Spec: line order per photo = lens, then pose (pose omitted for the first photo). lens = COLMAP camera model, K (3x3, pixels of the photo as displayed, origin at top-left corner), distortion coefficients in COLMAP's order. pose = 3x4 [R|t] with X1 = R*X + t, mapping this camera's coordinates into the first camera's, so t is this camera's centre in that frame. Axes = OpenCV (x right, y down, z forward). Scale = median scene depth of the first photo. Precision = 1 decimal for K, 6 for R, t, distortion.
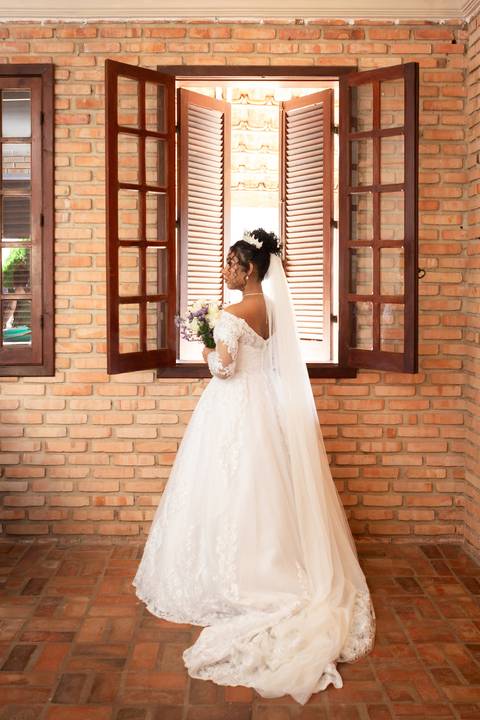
lens RADIAL K [[789.1, 0, 240.0], [0, 789.1, 360.0], [0, 0, 1]] dist [-0.021010, 0.009212]
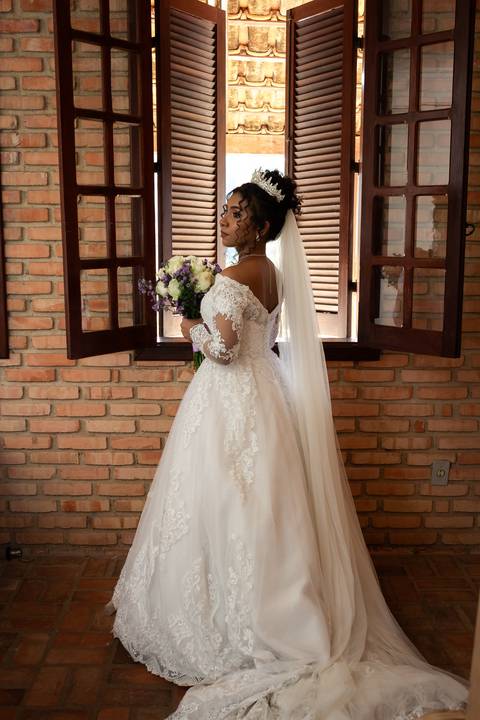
lens RADIAL K [[580.1, 0, 240.0], [0, 580.1, 360.0], [0, 0, 1]] dist [-0.020332, 0.003932]
pose [[0.999837, 0.002373, -0.017871, 0.014719], [-0.000501, 0.994573, 0.104037, -0.040080], [0.018021, -0.104011, 0.994413, 0.407536]]
